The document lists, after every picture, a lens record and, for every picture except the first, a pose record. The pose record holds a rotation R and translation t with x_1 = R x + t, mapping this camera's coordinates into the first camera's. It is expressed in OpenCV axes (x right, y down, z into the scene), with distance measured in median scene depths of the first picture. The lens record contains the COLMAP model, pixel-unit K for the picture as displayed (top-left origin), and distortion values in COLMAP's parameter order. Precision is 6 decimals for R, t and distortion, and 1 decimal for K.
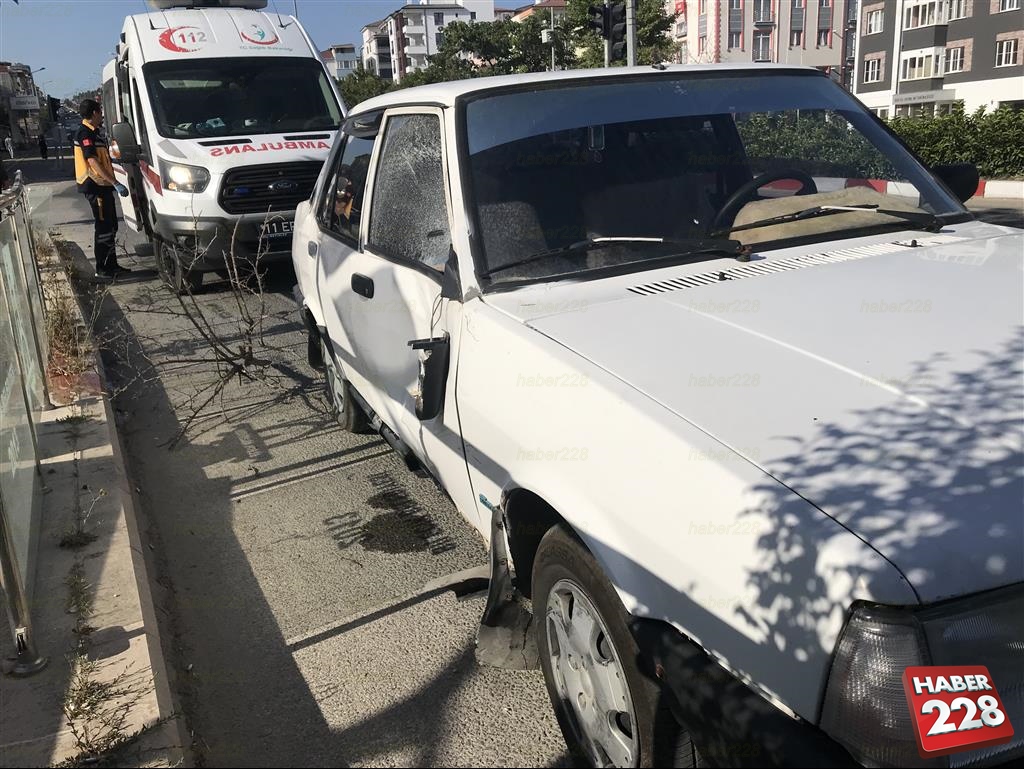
lens RADIAL K [[852.4, 0, 517.1], [0, 852.4, 389.2], [0, 0, 1]] dist [0.011110, 0.013877]
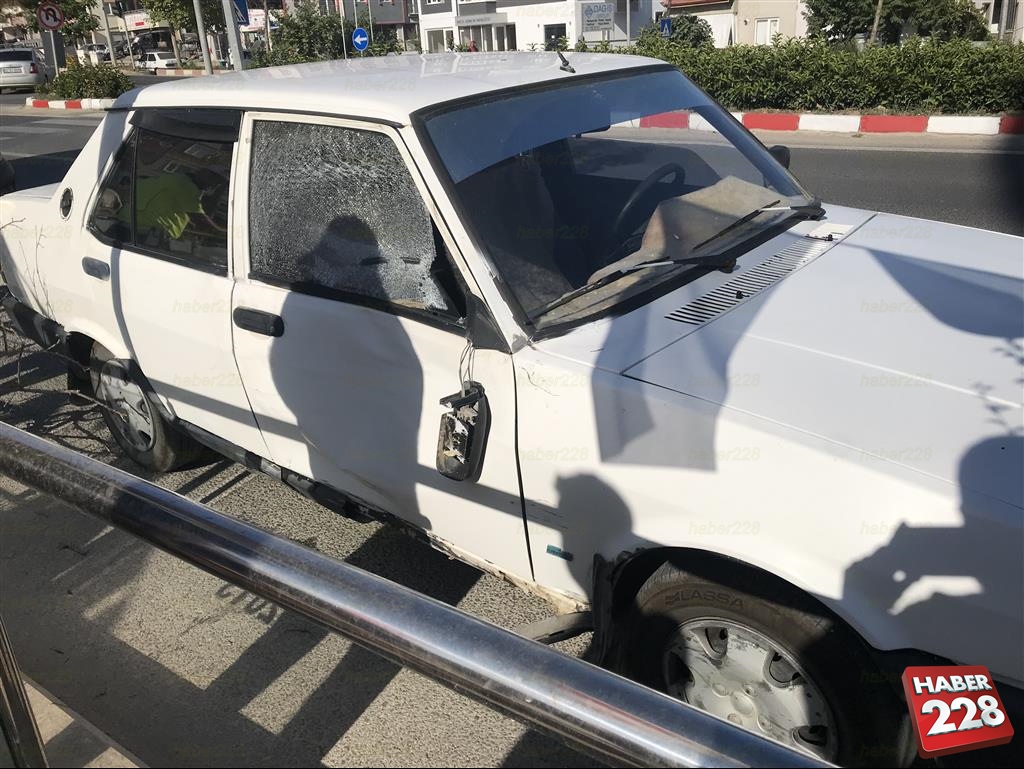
lens RADIAL K [[852.4, 0, 515.6], [0, 852.4, 377.9], [0, 0, 1]] dist [0.011110, 0.013877]
pose [[0.879848, -0.172617, 0.442798, -0.400299], [0.136575, 0.984242, 0.112313, -0.150745], [-0.455208, -0.038343, 0.889559, 0.141901]]
